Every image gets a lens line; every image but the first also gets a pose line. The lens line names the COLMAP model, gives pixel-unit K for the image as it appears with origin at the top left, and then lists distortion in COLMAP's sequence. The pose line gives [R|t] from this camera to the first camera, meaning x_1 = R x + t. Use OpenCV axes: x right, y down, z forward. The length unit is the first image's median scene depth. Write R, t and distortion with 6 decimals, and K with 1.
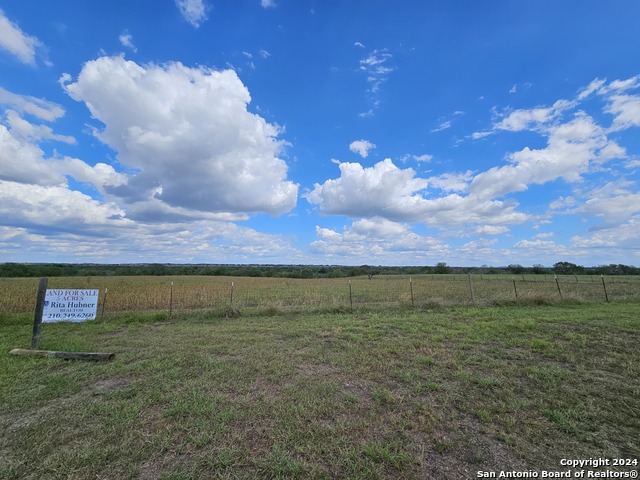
lens RADIAL K [[254.1, 0, 338.5], [0, 254.1, 237.4], [0, 0, 1]] dist [-0.001305, 0.000002]
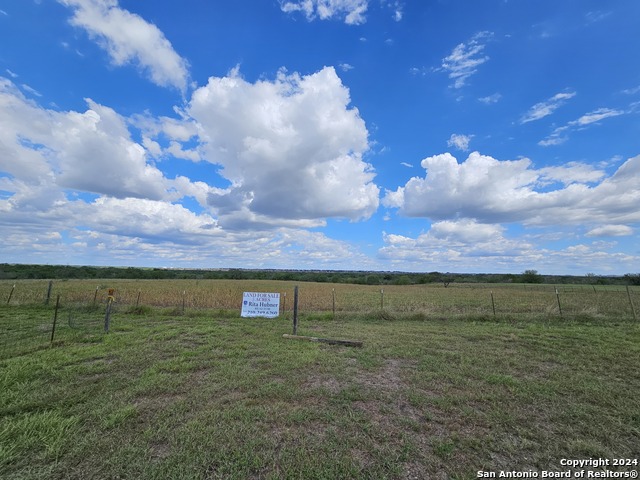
lens RADIAL K [[256.4, 0, 317.4], [0, 256.4, 241.7], [0, 0, 1]] dist [0.000378, 0.000152]
pose [[0.976549, -0.015783, -0.214717, -0.148243], [0.013366, 0.999830, -0.012702, 0.006775], [0.214881, 0.009534, 0.976594, -0.004389]]
